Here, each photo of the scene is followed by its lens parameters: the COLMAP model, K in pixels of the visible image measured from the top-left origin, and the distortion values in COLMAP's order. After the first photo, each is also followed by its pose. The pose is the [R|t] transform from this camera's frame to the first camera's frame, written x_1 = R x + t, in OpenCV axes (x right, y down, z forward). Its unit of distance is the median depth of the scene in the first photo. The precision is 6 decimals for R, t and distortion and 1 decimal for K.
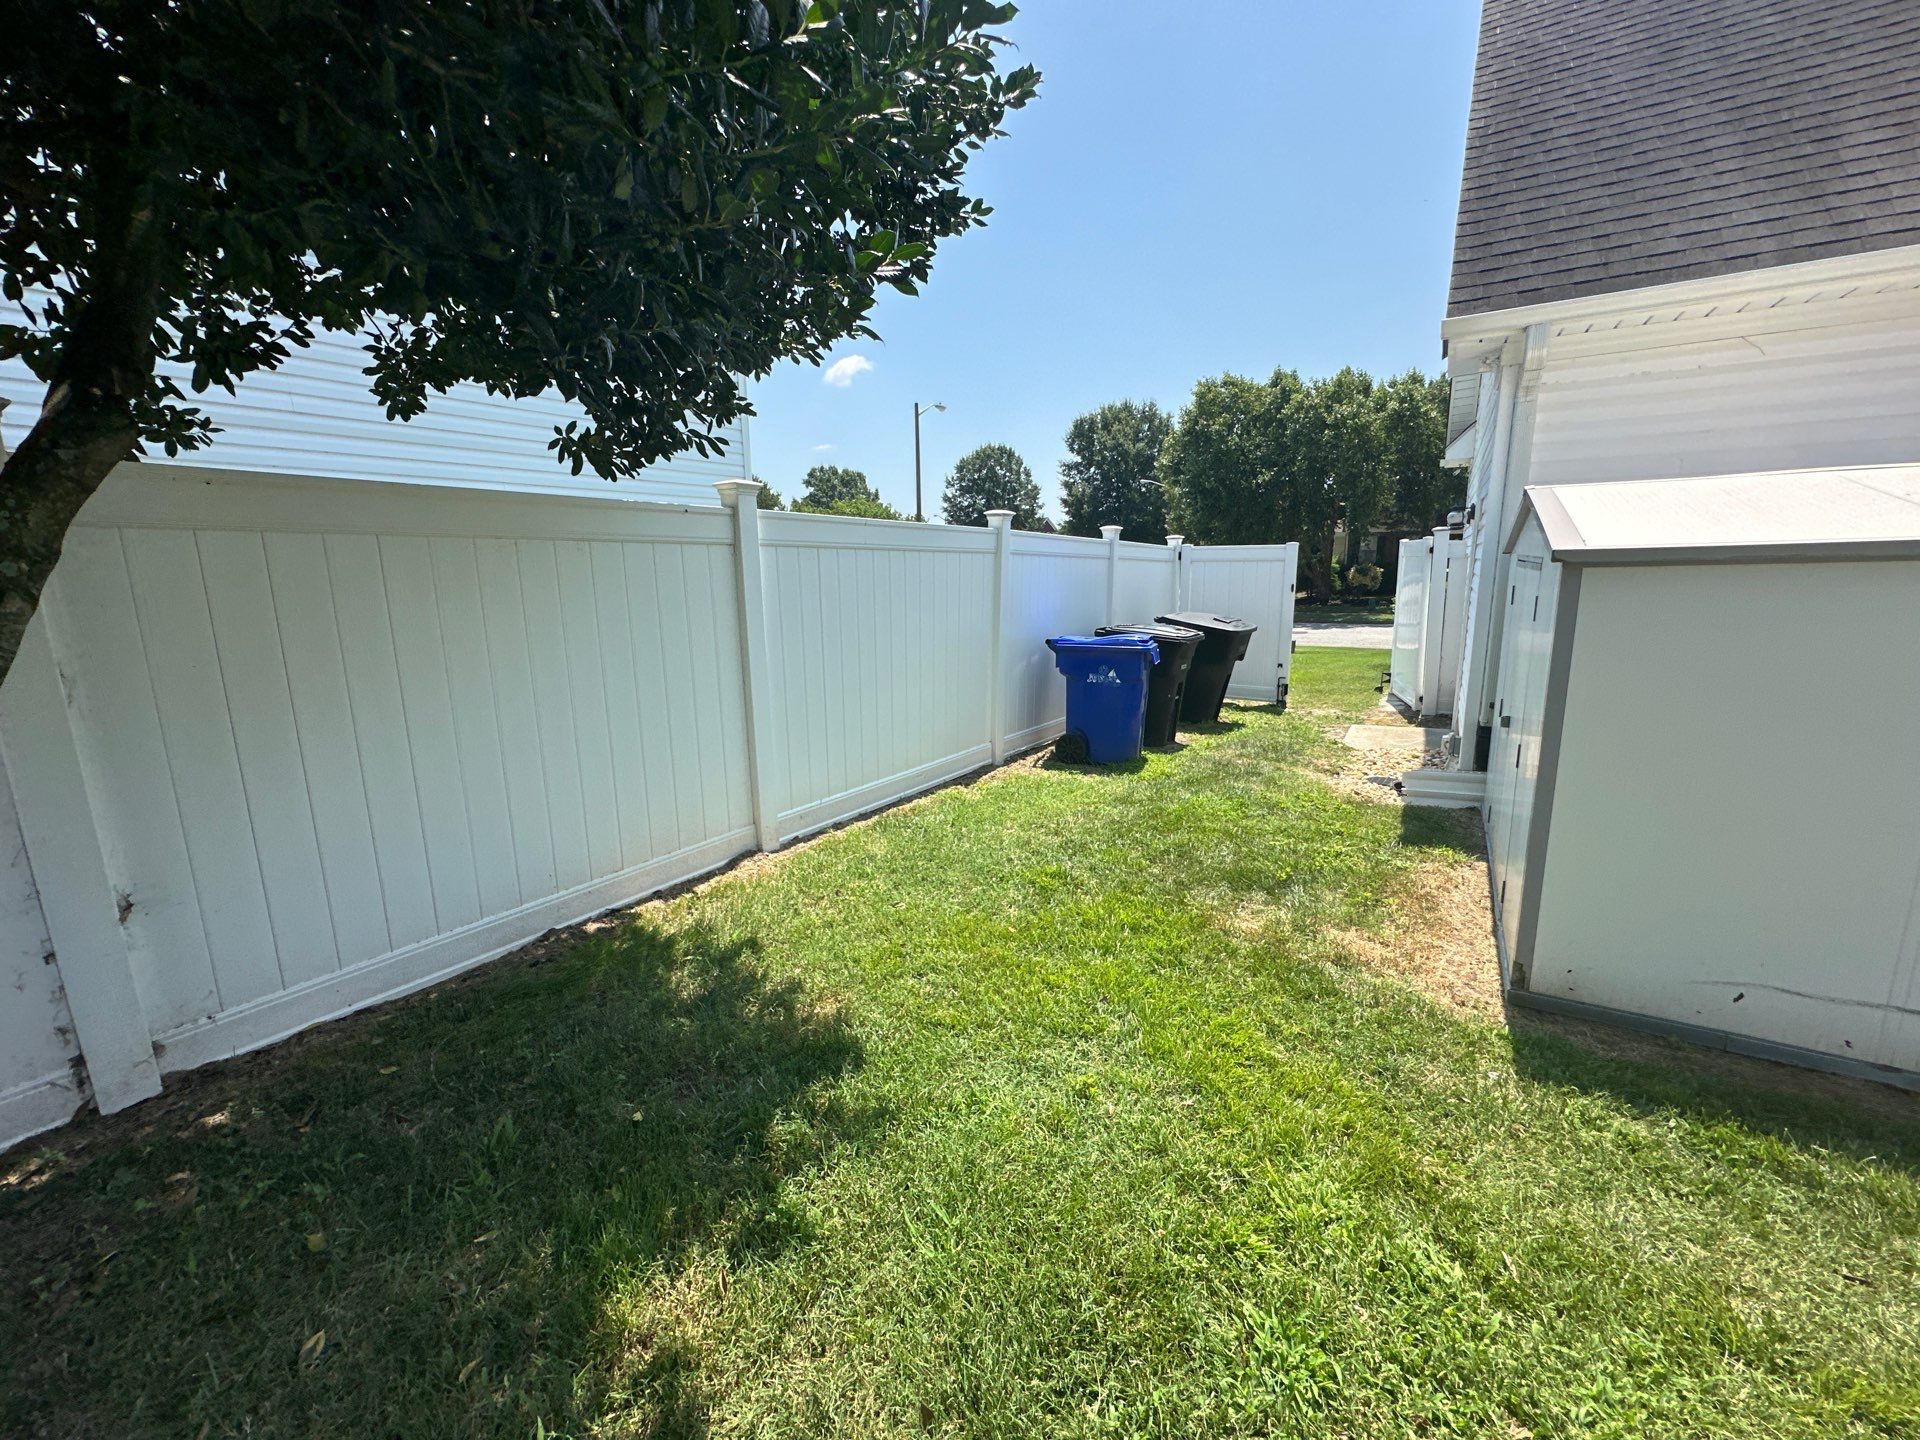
lens RADIAL K [[766.1, 0, 956.2], [0, 766.1, 718.4], [0, 0, 1]] dist [-0.001331, 0.000175]
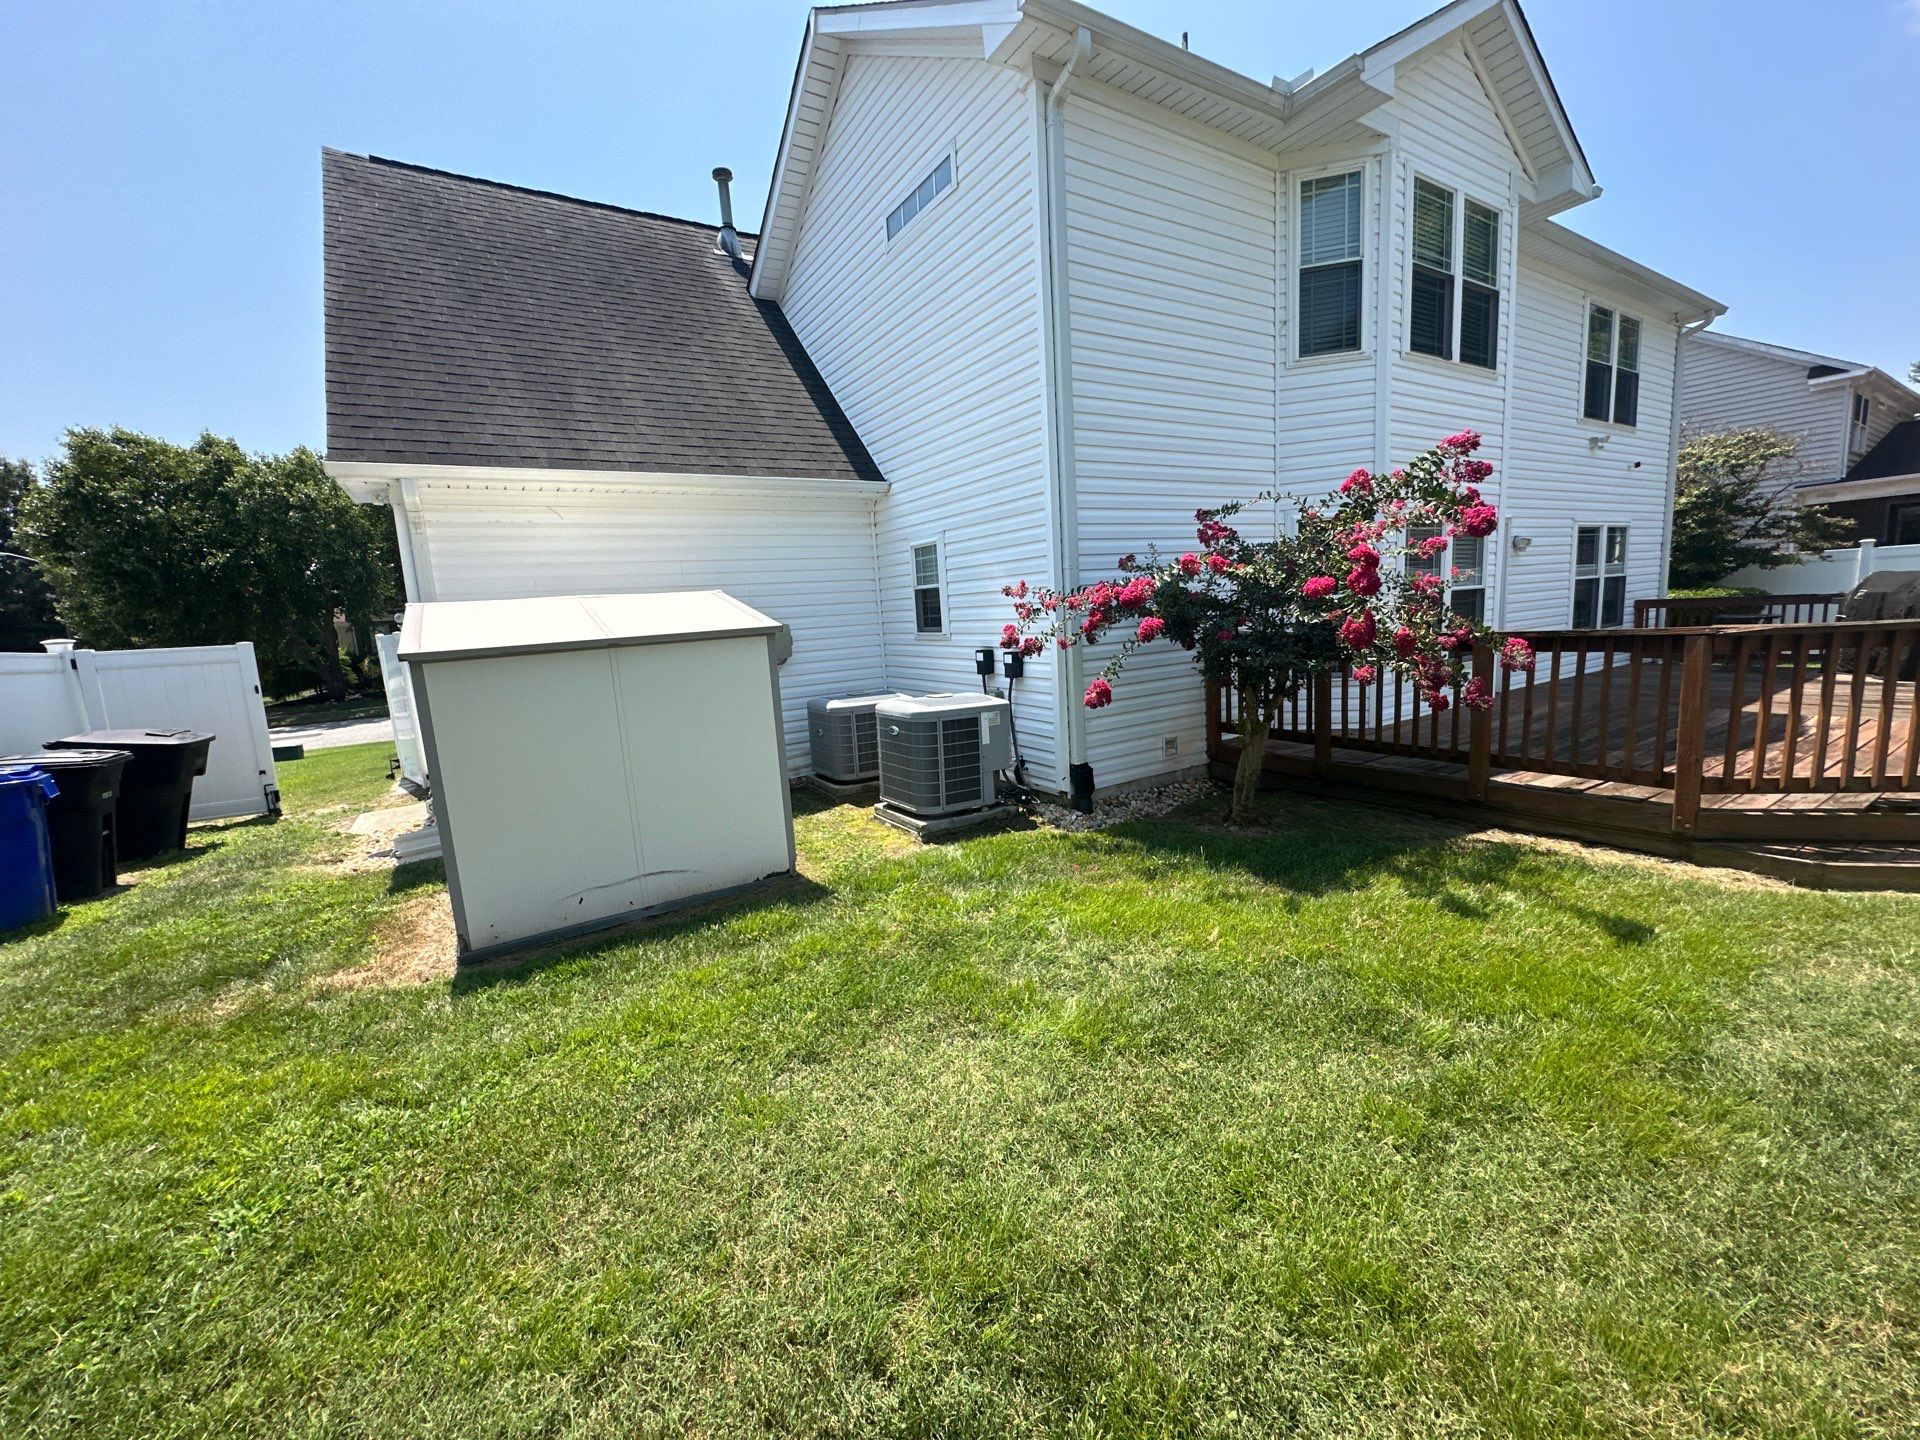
lens RADIAL K [[766.1, 0, 956.2], [0, 766.1, 718.4], [0, 0, 1]] dist [-0.001331, 0.000175]
pose [[0.437949, -0.132832, 0.889132, -0.045071], [0.227502, 0.973207, 0.033334, 0.051707], [-0.869737, 0.187681, 0.456435, -0.312024]]
